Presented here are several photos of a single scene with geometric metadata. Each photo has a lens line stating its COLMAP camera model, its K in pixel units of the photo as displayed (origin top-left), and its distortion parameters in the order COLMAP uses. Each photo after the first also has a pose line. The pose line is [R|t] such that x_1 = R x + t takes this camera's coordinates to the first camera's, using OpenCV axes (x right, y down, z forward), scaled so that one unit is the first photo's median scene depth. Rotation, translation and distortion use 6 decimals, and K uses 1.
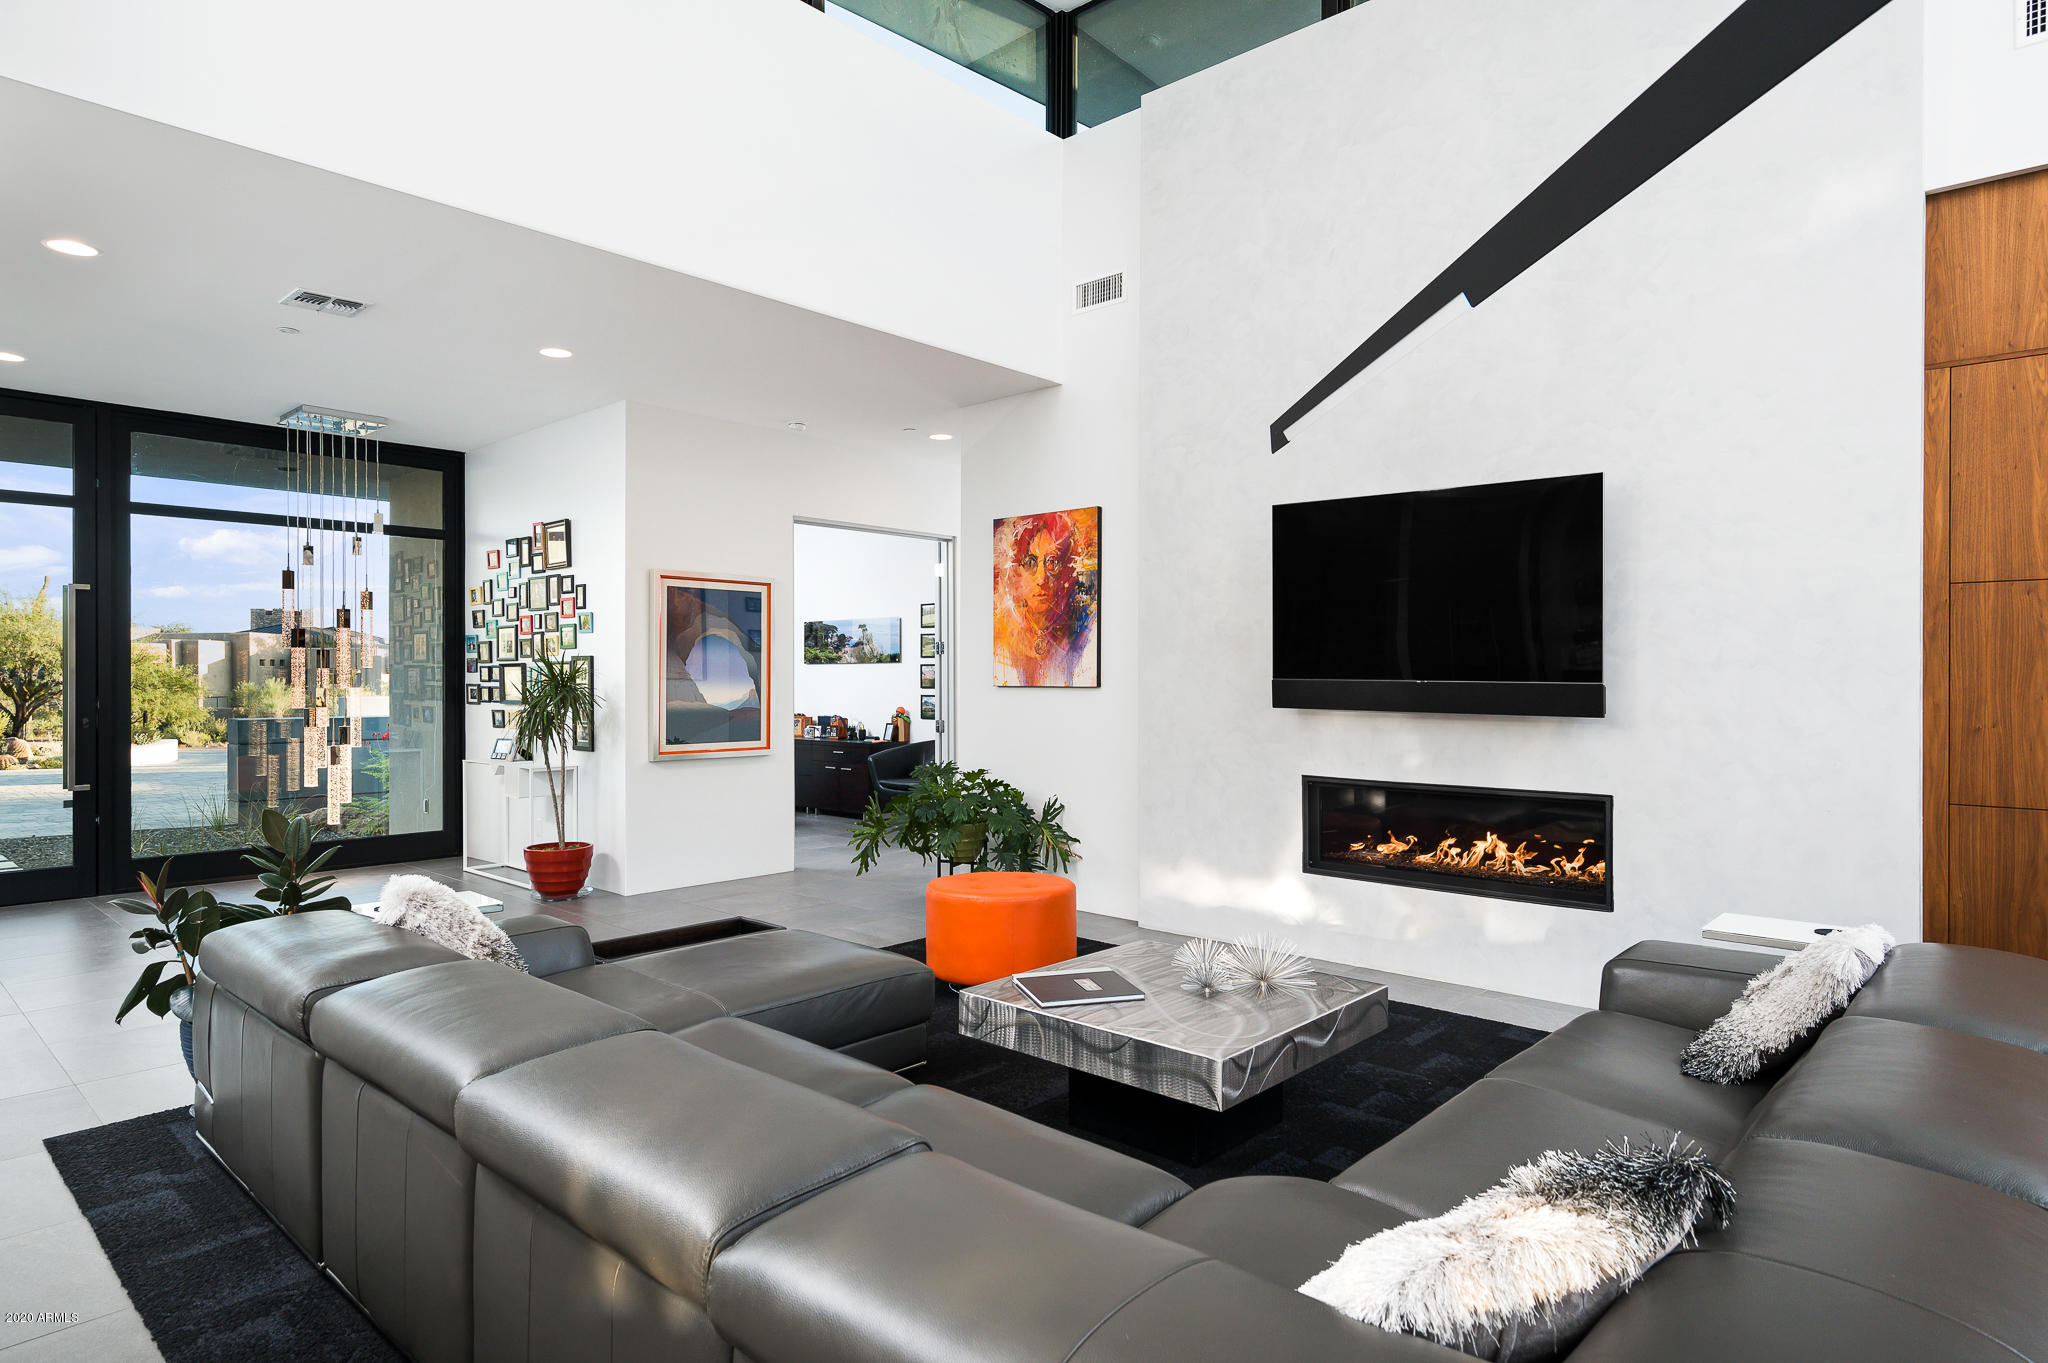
lens RADIAL K [[1153.4, 0, 1027.2], [0, 1153.4, 677.1], [0, 0, 1]] dist [-0.000647, -0.000668]
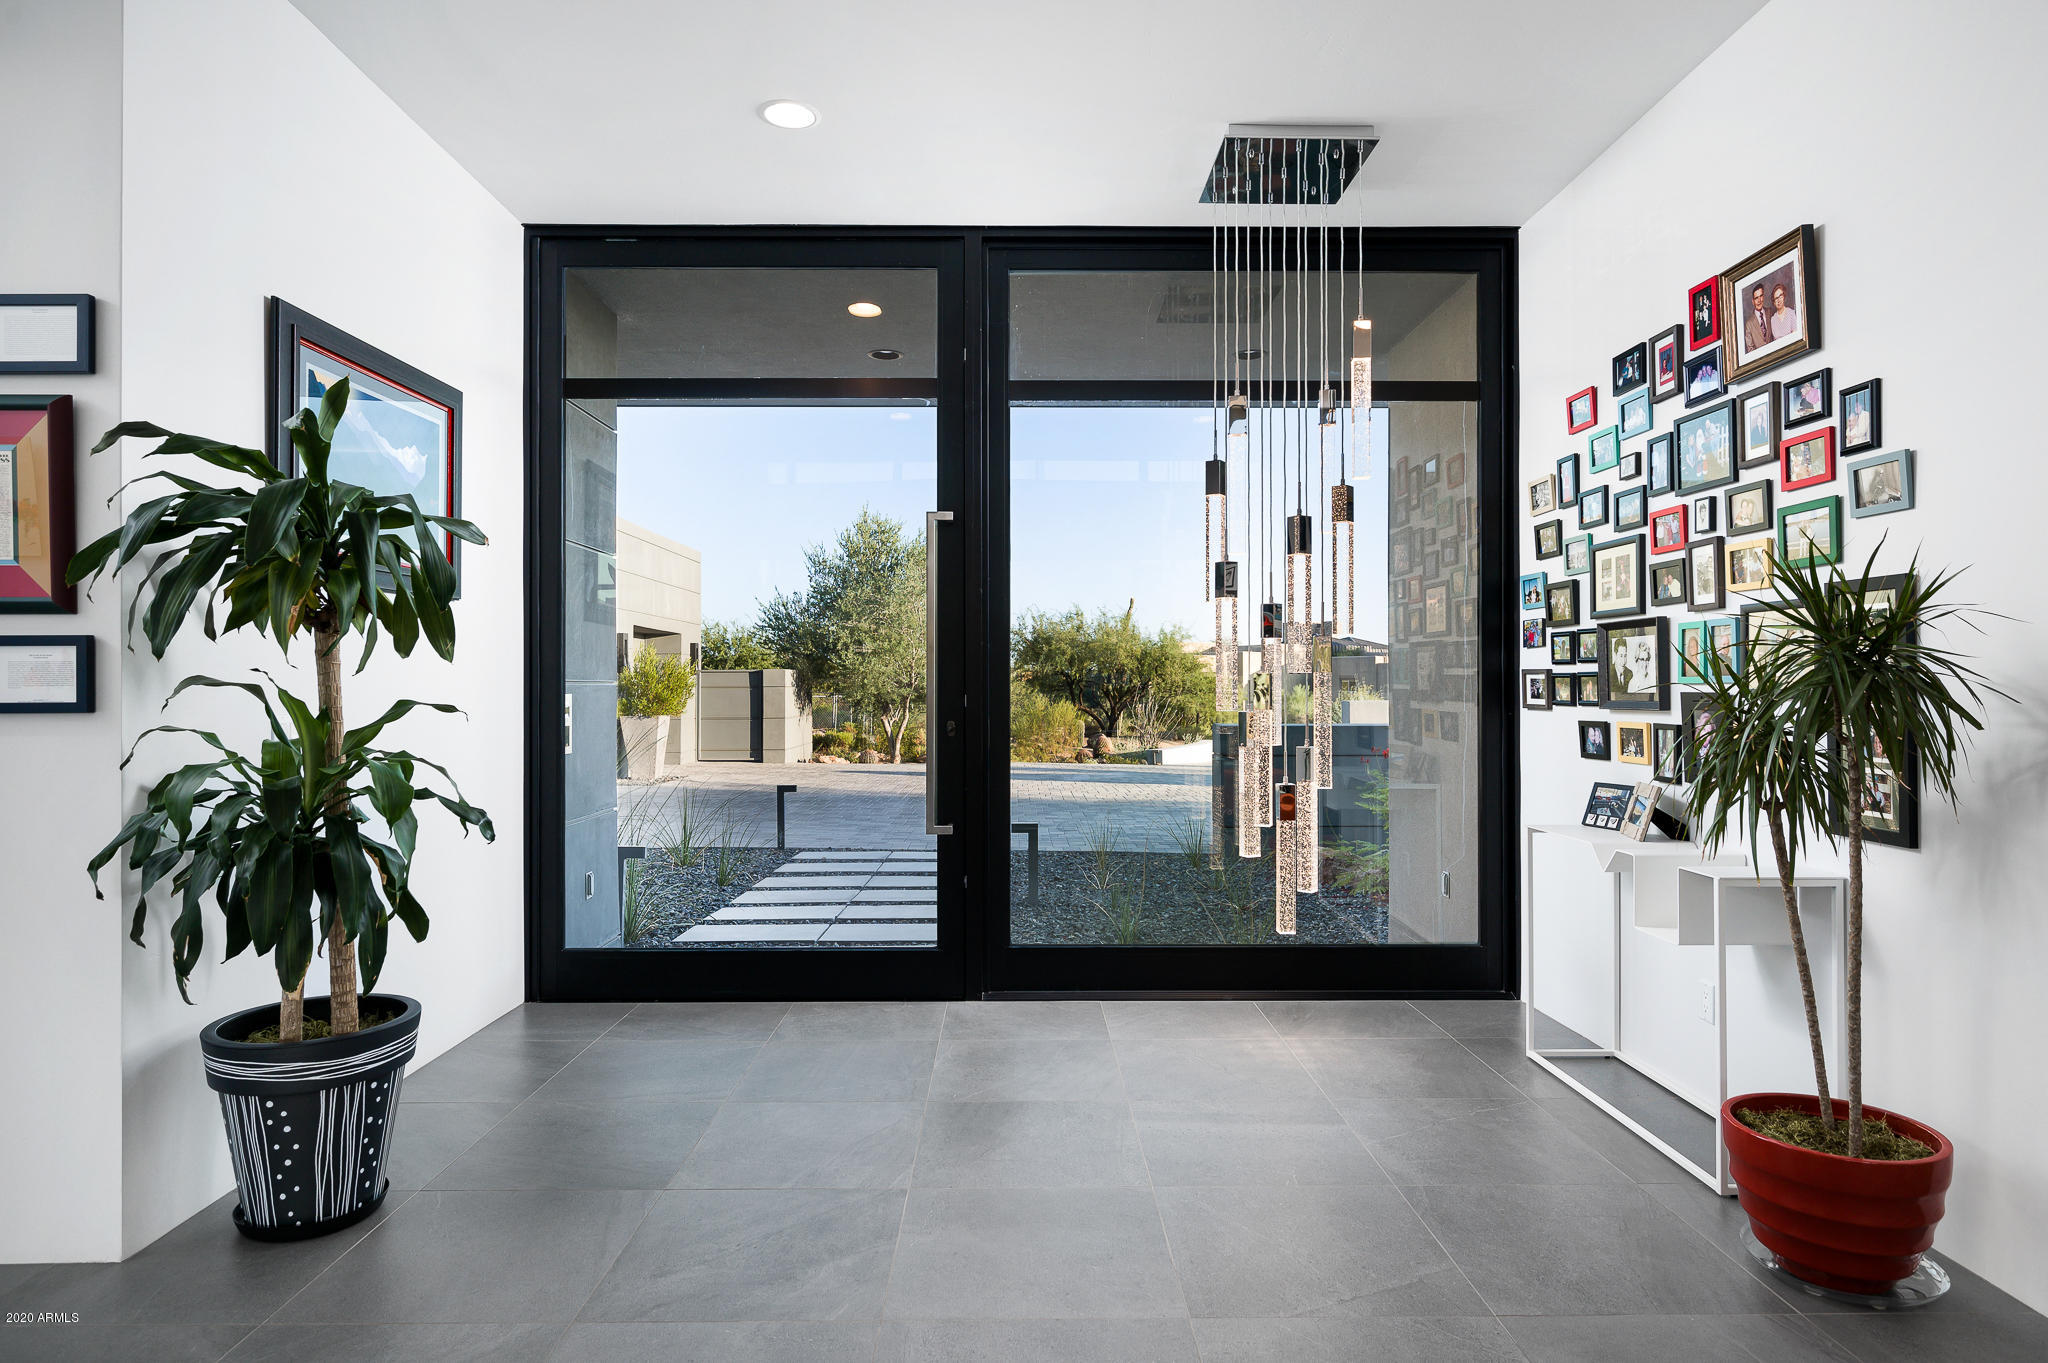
lens RADIAL K [[1166.5, 0, 1023.6], [0, 1166.5, 679.6], [0, 0, 1]] dist [0.003682, 0.000596]
pose [[0.686180, -0.003595, -0.727423, -0.270120], [0.000350, 0.999989, -0.004612, 0.013259], [0.727432, 0.002910, 0.686174, 0.498433]]
